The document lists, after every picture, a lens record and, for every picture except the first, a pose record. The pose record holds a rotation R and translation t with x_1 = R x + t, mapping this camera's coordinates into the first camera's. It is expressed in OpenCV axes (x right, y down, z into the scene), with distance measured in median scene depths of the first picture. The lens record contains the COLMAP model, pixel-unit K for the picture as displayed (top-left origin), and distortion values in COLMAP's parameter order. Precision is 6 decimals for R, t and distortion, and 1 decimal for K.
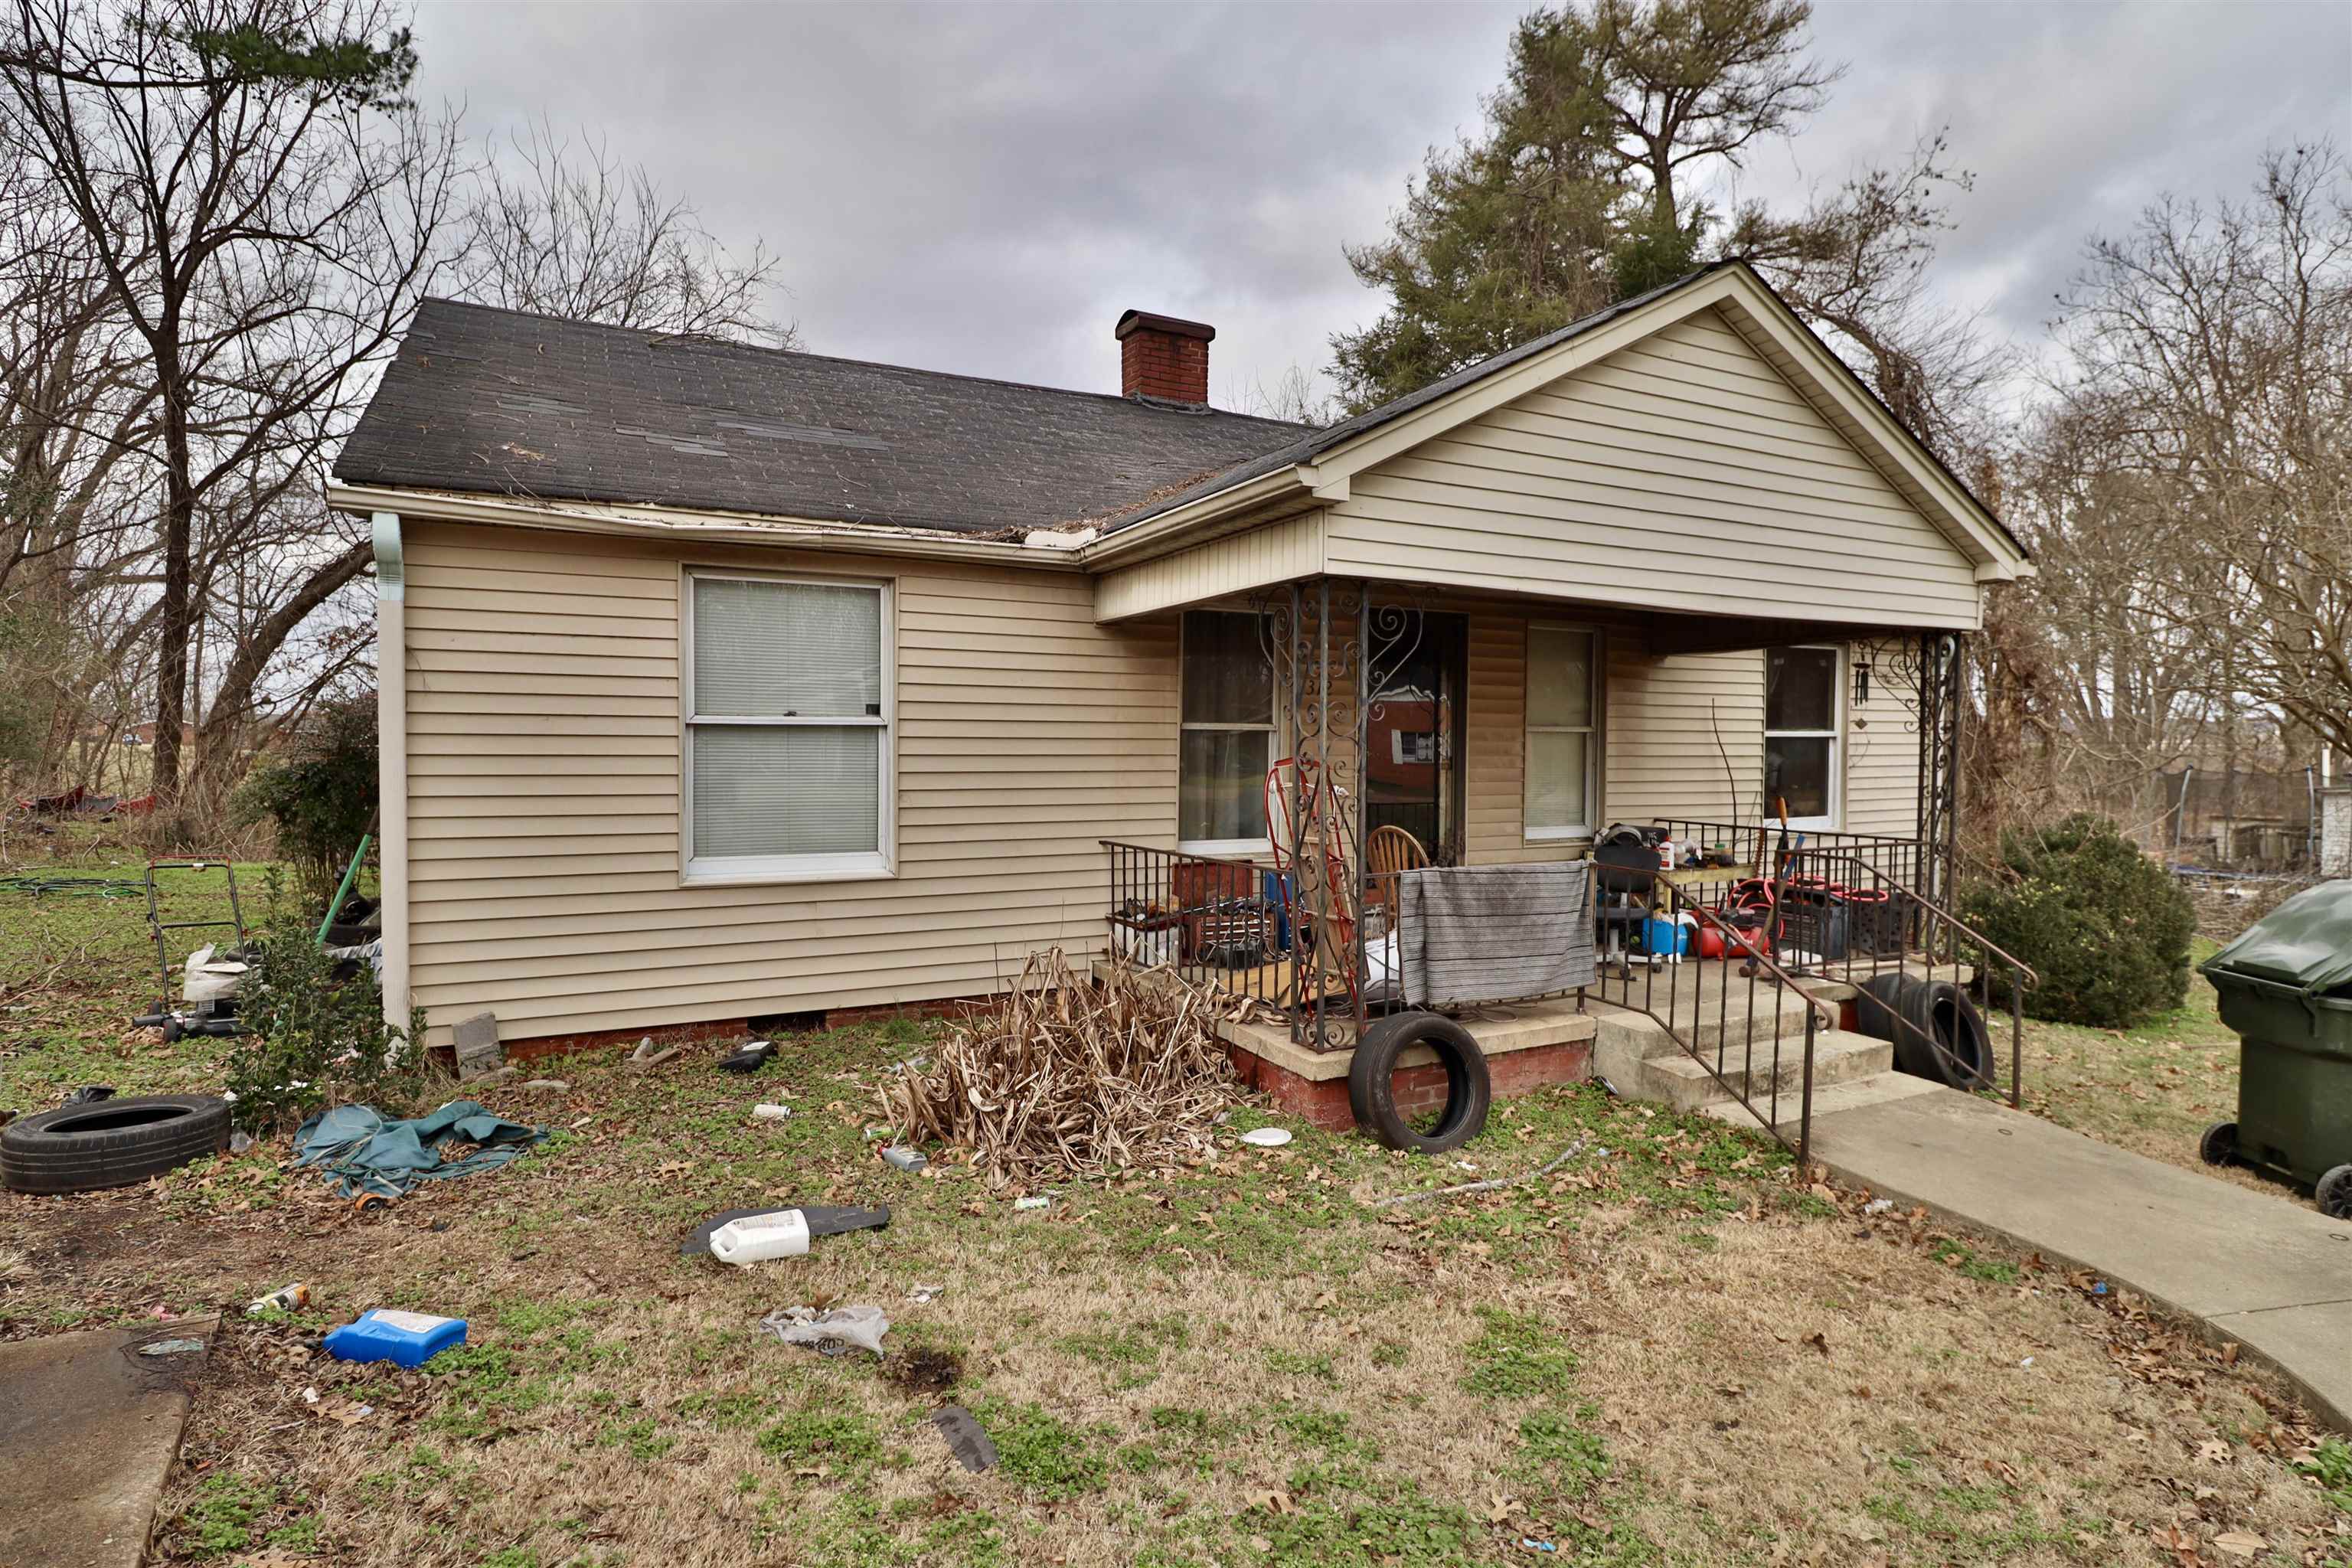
lens RADIAL K [[1215.3, 0, 1175.3], [0, 1215.3, 766.2], [0, 0, 1]] dist [-0.011873, -0.001002]
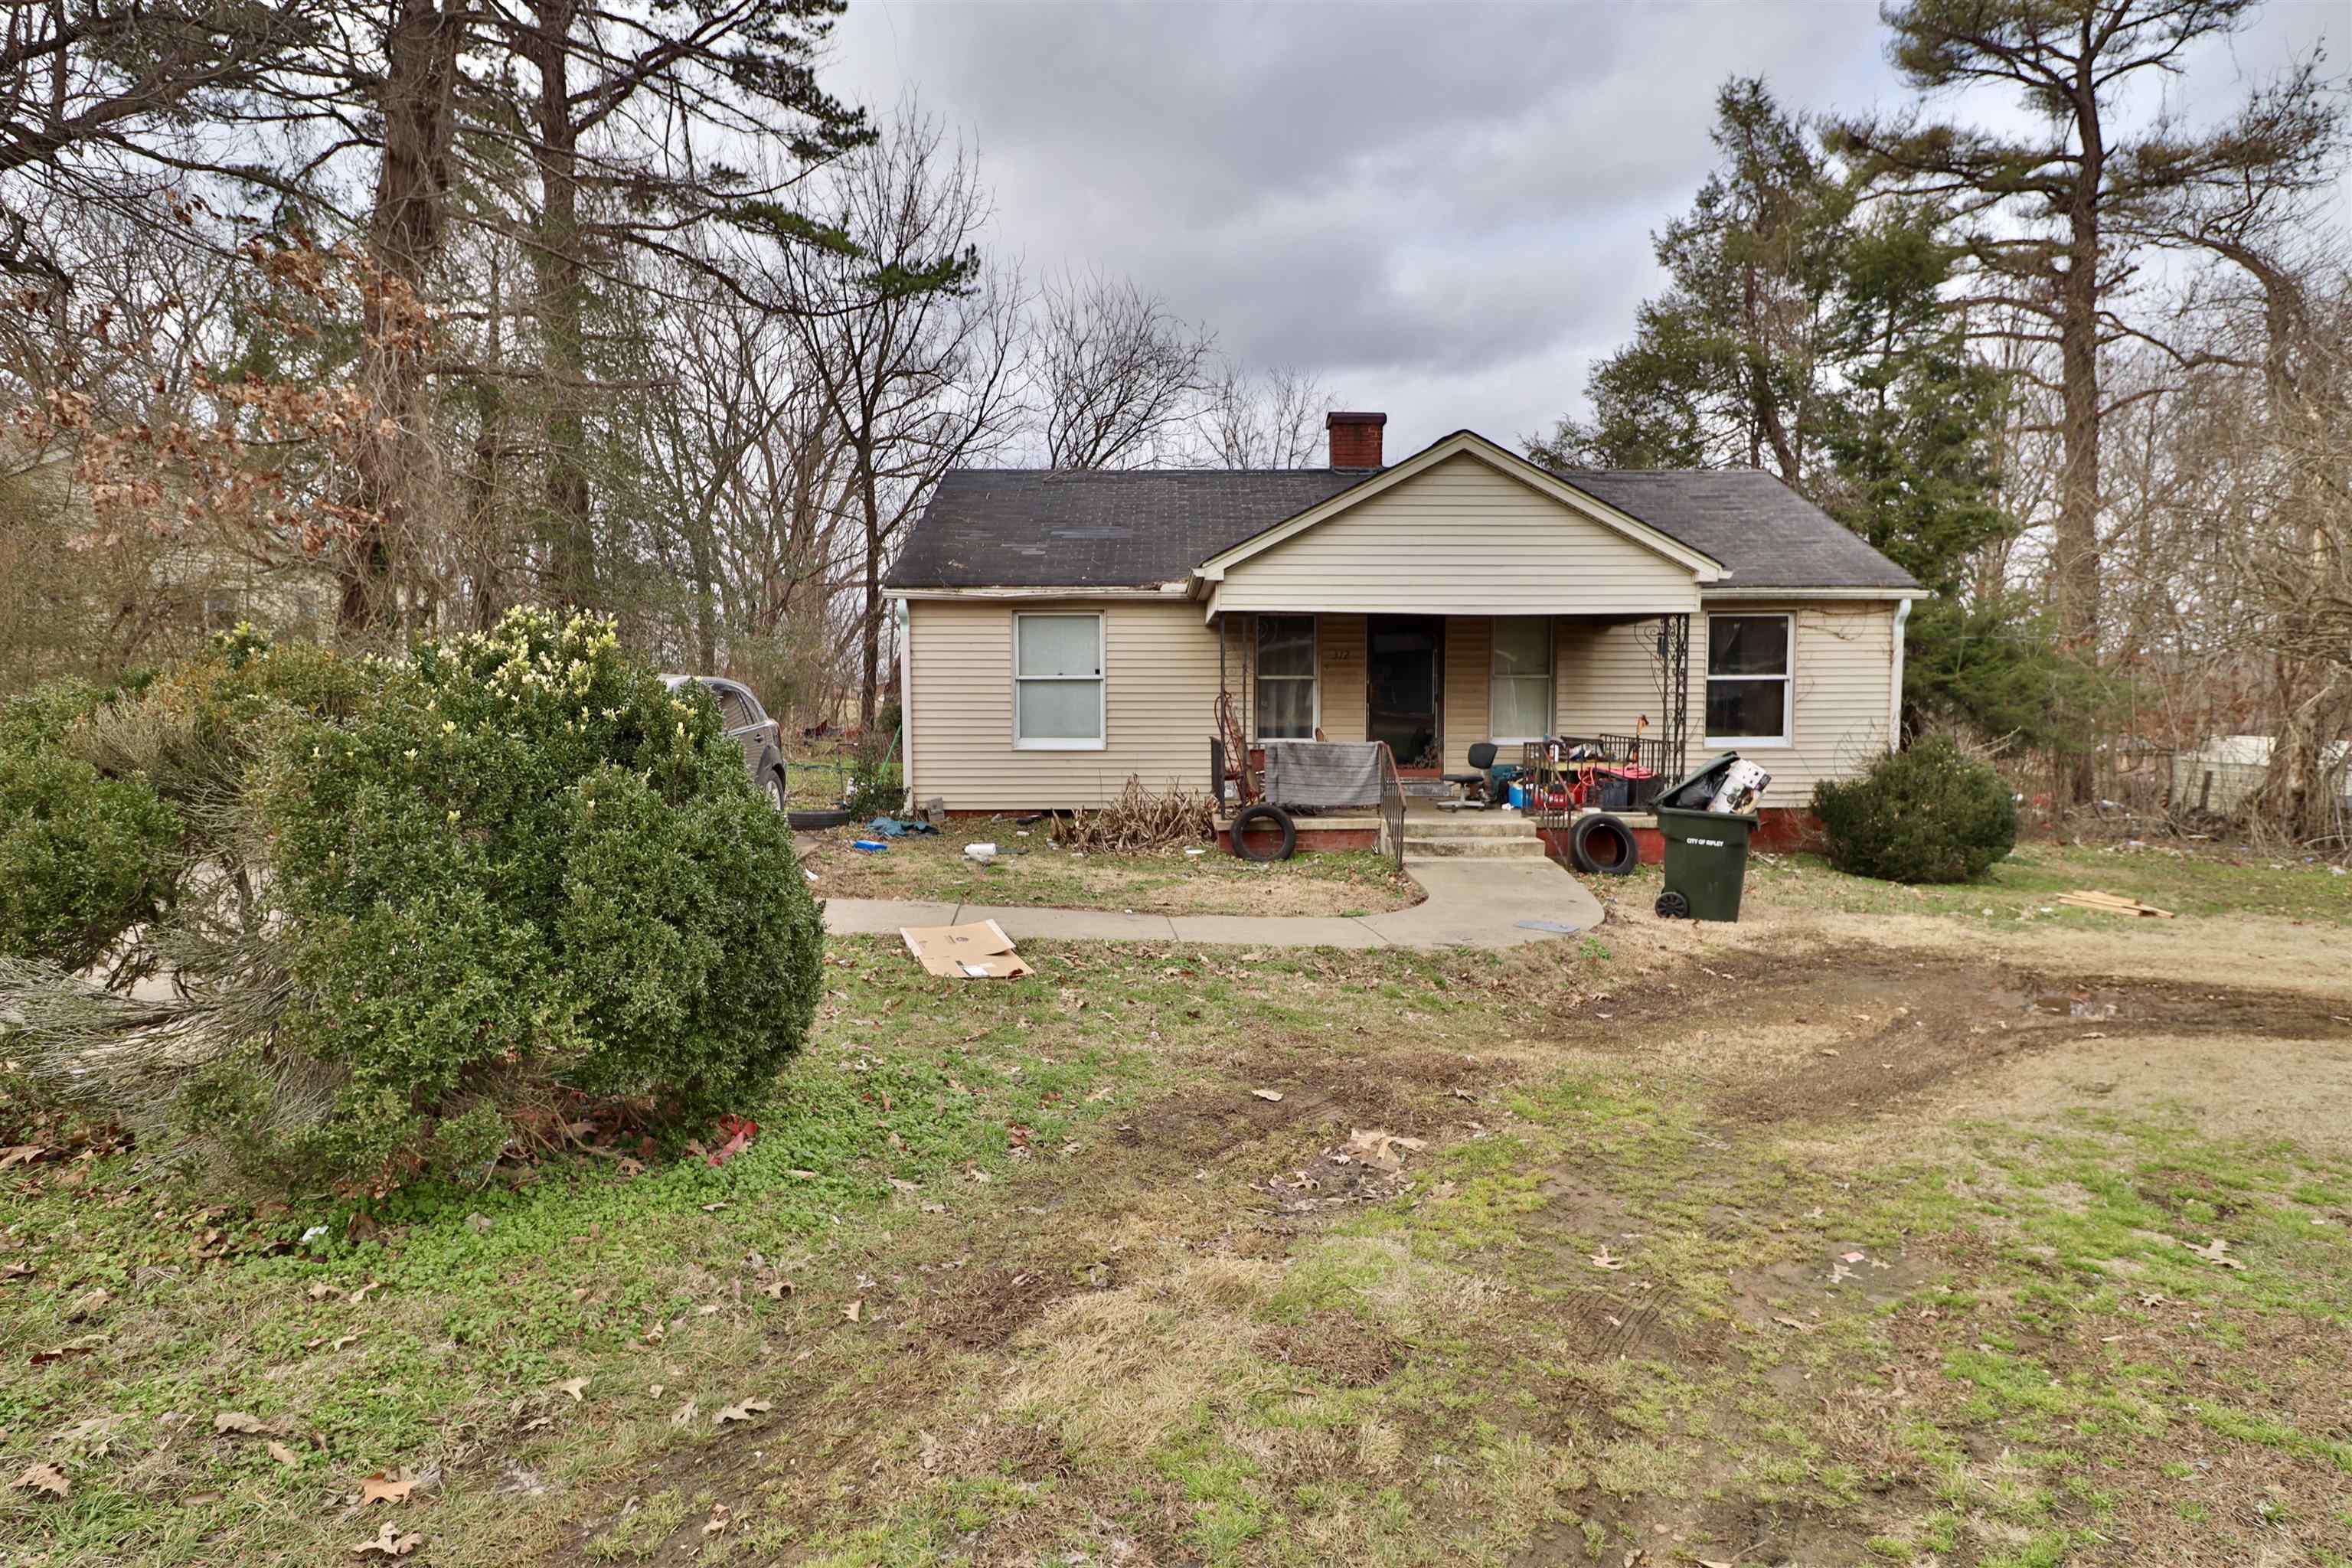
lens RADIAL K [[1215.3, 0, 1178.9], [0, 1215.3, 792.4], [0, 0, 1]] dist [-0.011873, -0.001002]
pose [[0.894226, 0.028358, -0.446716, 0.757921], [-0.002426, 0.998284, 0.058515, 0.035683], [0.447609, -0.051242, 0.892760, -0.773092]]
